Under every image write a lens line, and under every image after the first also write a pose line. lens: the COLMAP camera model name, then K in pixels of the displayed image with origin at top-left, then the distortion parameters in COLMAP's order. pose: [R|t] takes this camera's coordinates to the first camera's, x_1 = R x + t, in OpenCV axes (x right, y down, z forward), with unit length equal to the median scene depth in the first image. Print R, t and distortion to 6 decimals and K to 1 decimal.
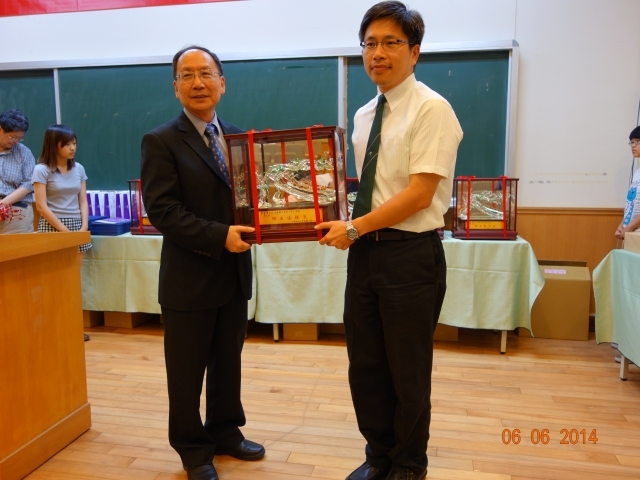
lens RADIAL K [[561.8, 0, 322.0], [0, 561.8, 238.9], [0, 0, 1]] dist [0.002651, -0.003555]
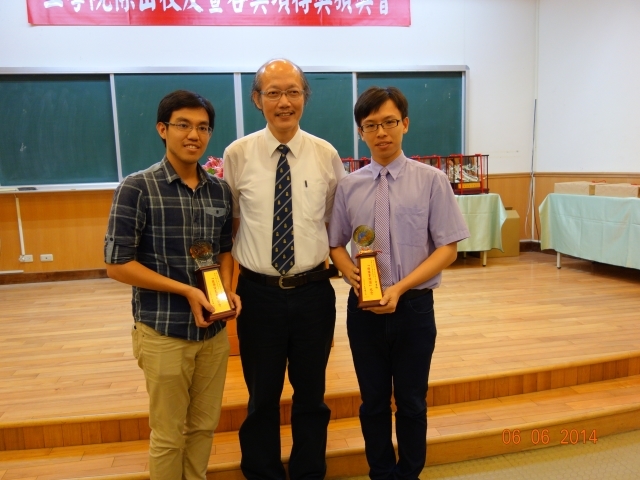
lens RADIAL K [[561.8, 0, 318.4], [0, 561.8, 239.0], [0, 0, 1]] dist [0.002651, -0.003555]
pose [[0.929505, -0.081231, 0.359752, -0.652509], [0.076001, 0.996695, 0.028686, 0.045618], [-0.360893, 0.000678, 0.932607, -0.297110]]
